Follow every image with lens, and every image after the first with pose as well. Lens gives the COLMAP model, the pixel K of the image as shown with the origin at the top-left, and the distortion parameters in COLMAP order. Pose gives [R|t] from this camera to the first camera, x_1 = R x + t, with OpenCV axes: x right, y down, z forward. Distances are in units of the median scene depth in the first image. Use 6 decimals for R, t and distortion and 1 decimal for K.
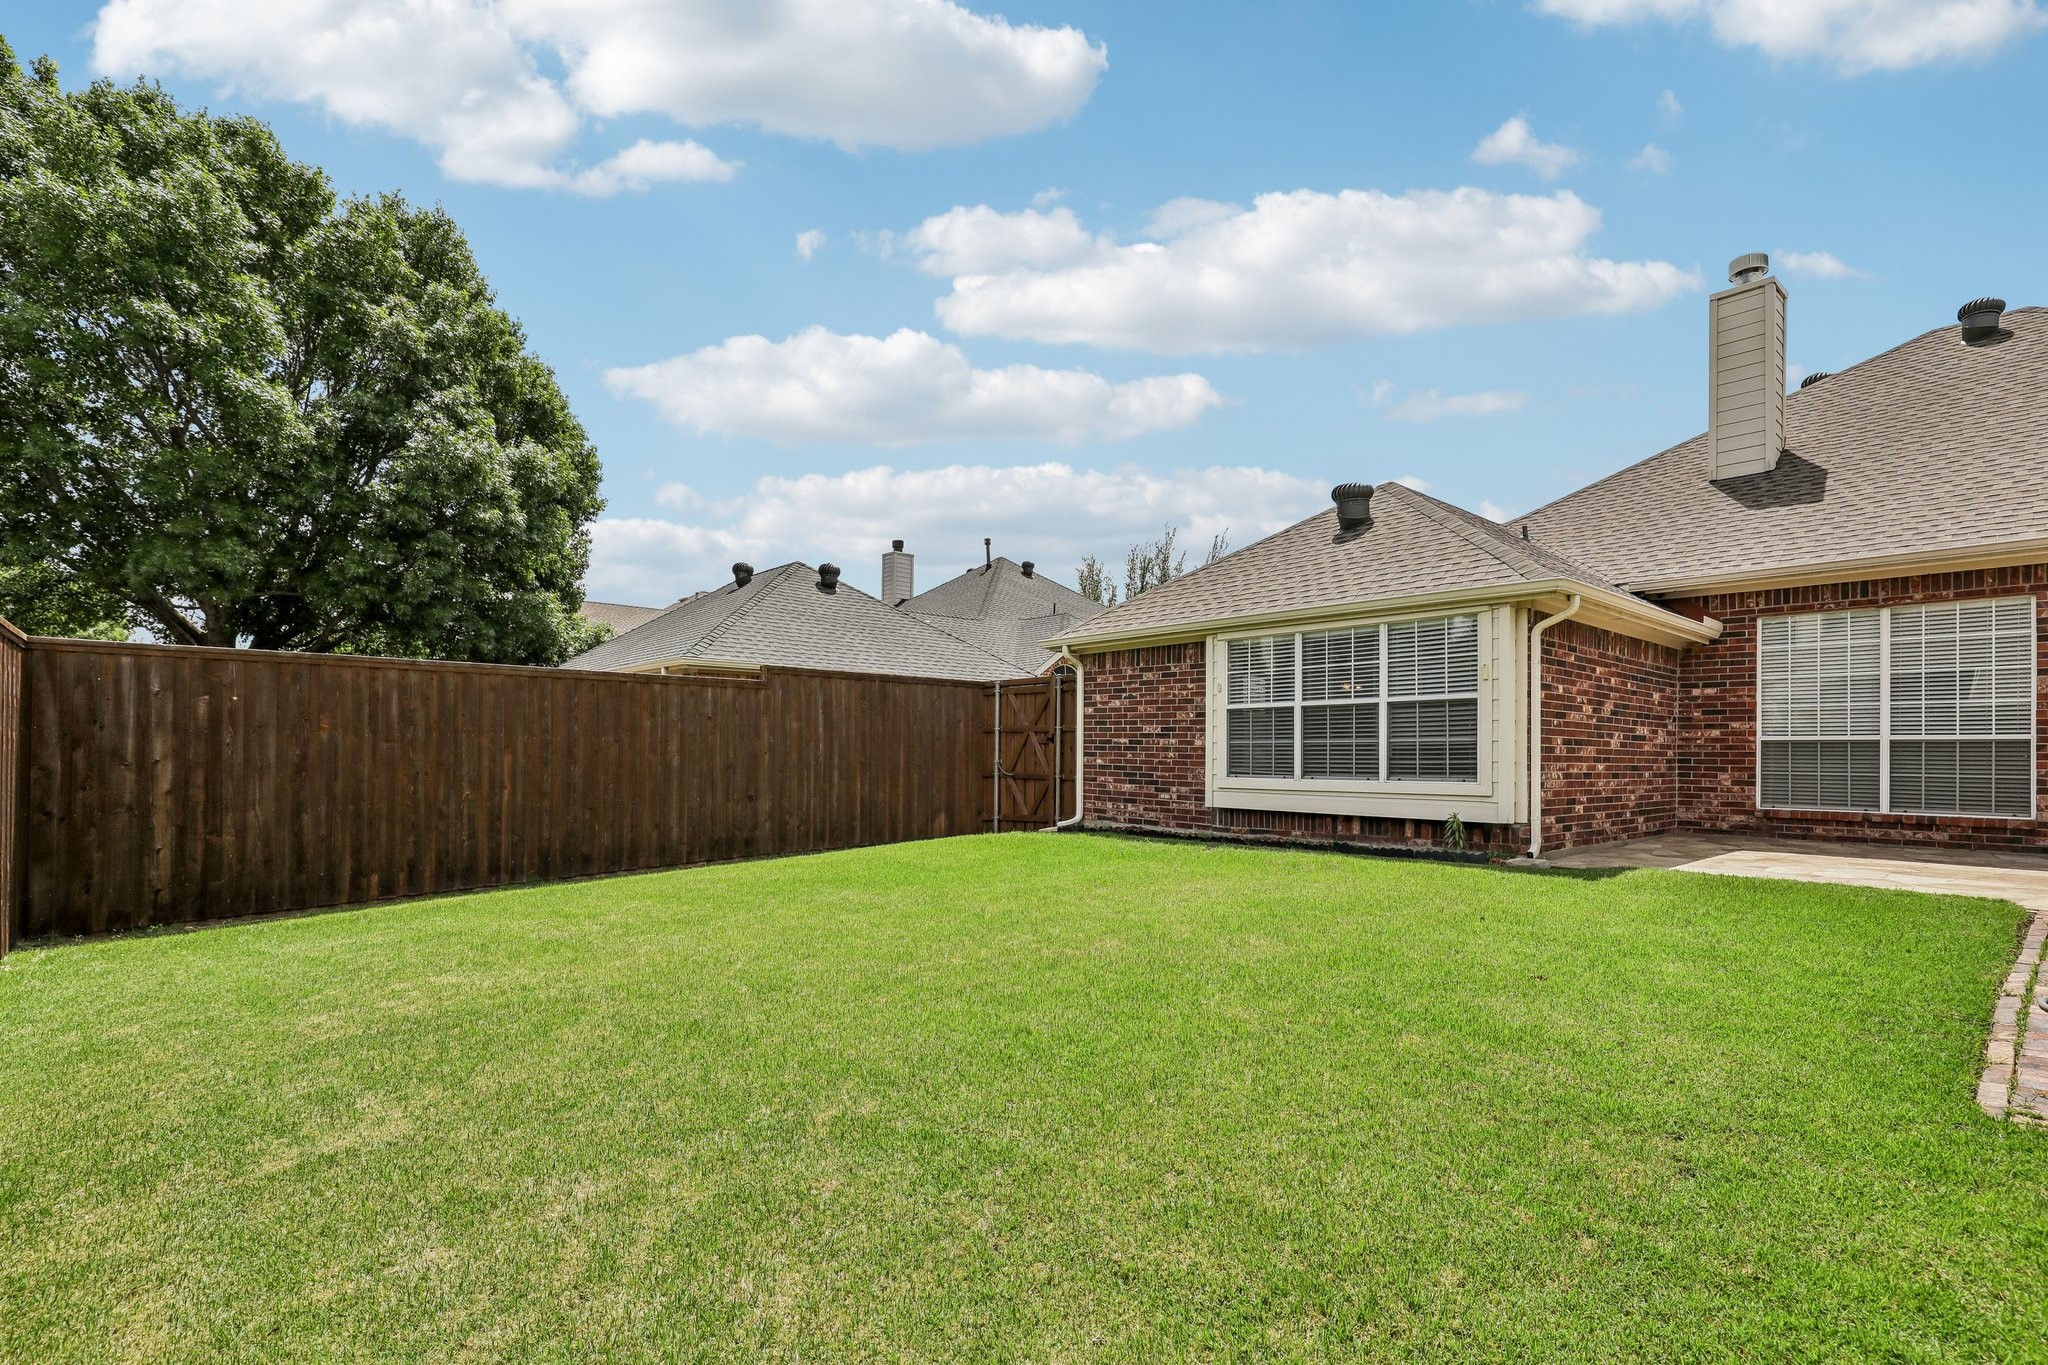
lens RADIAL K [[978.0, 0, 1024.3], [0, 978.0, 757.6], [0, 0, 1]] dist [0.001134, 0.001279]
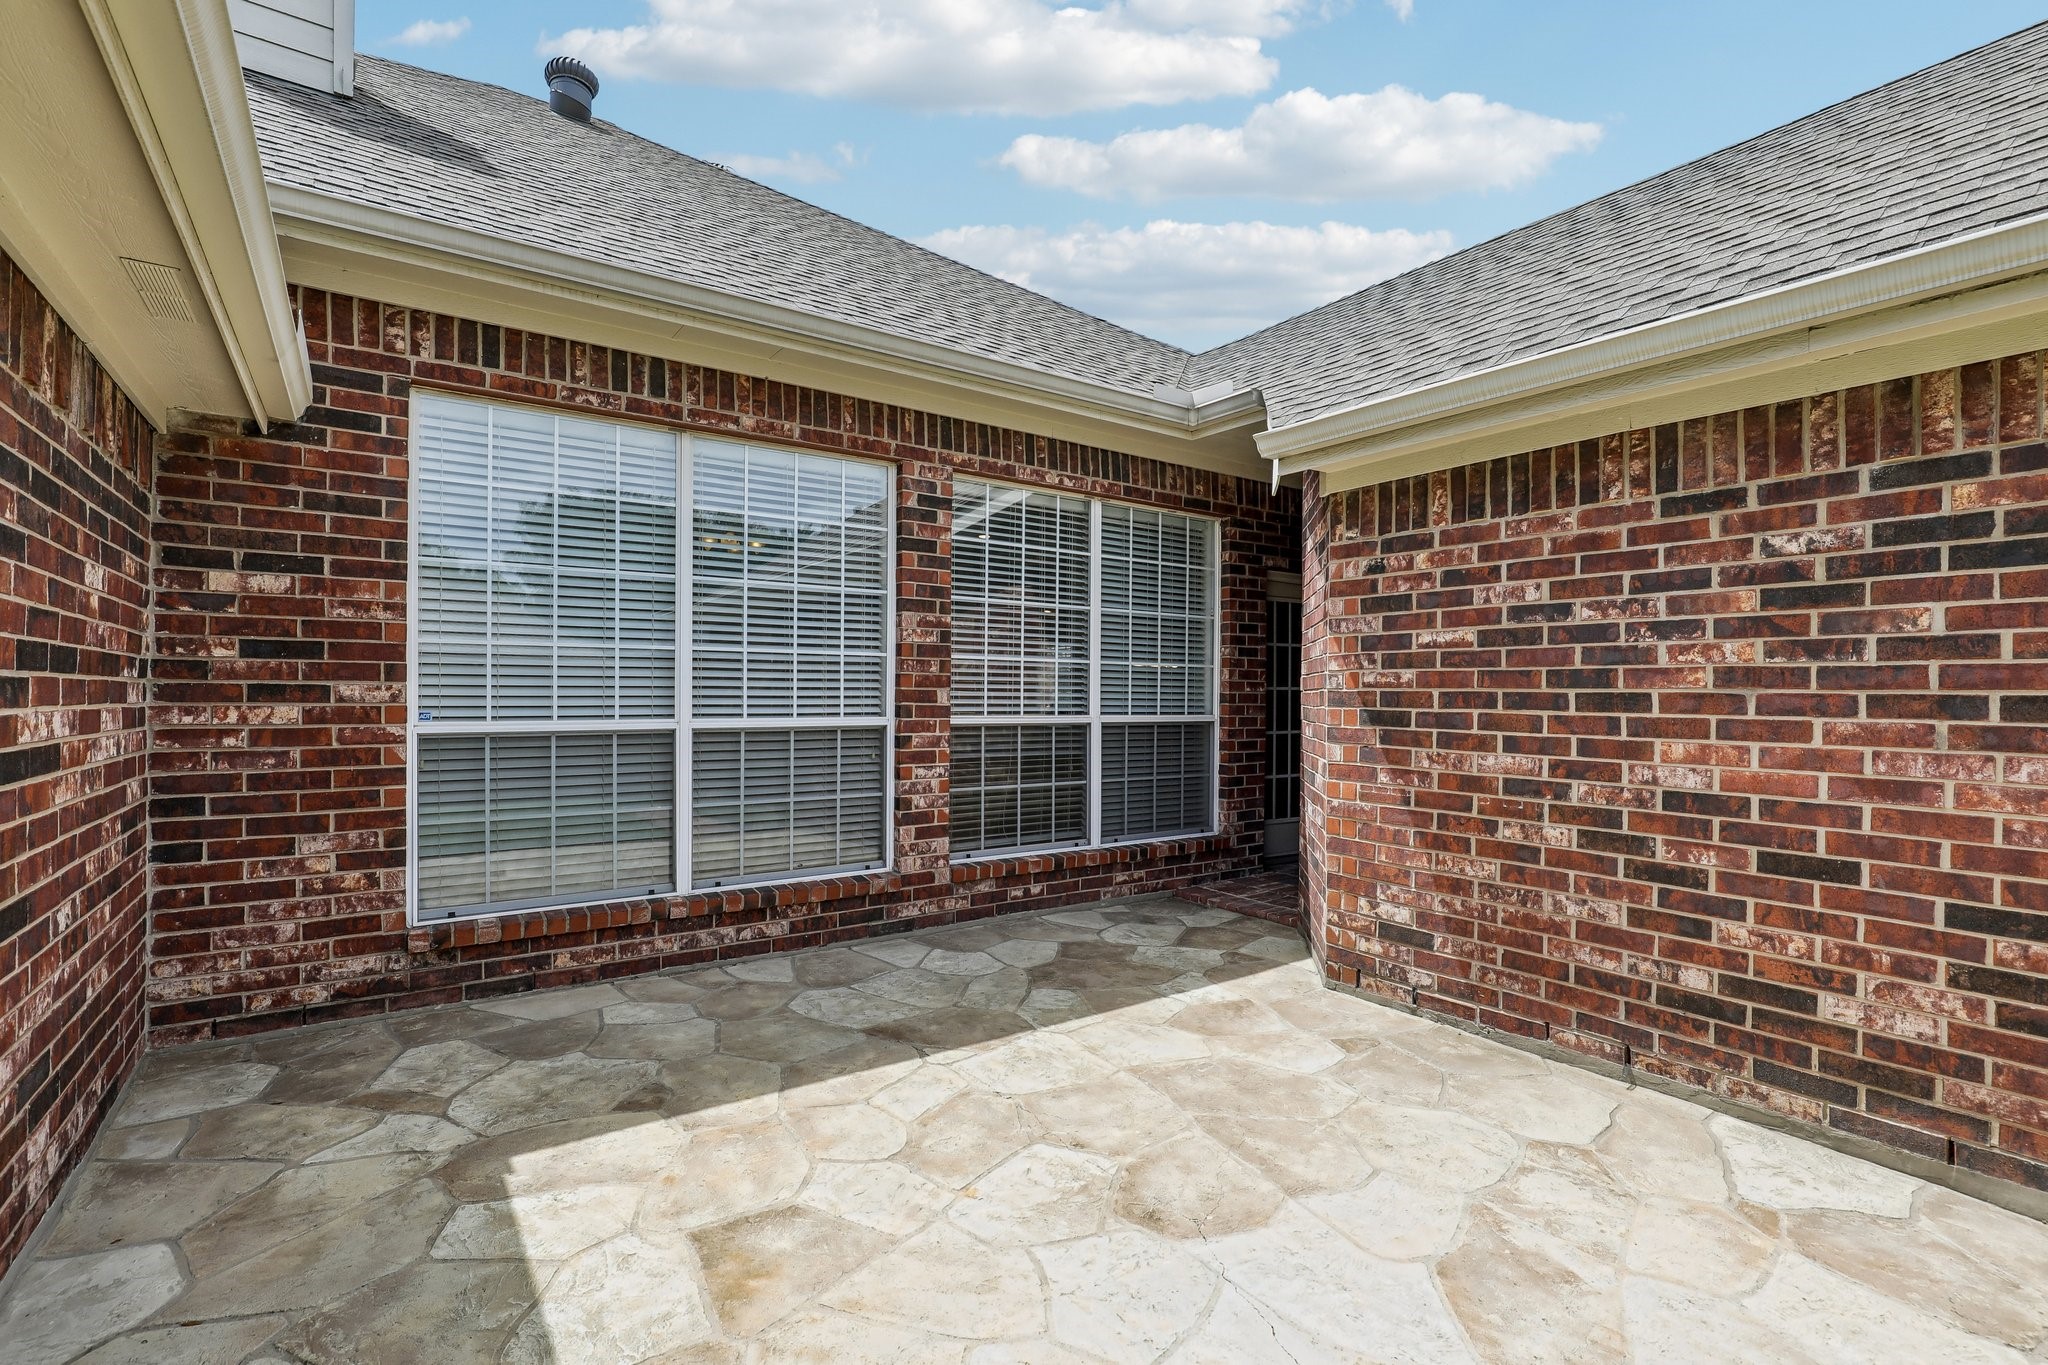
lens RADIAL K [[940.0, 0, 1025.1], [0, 940.0, 688.8], [0, 0, 1]] dist [-0.007069, 0.000861]
pose [[0.125226, -0.002639, 0.992125, 0.408076], [-0.000516, 0.999996, 0.002725, -0.032530], [-0.992128, -0.000853, 0.125224, 0.682396]]
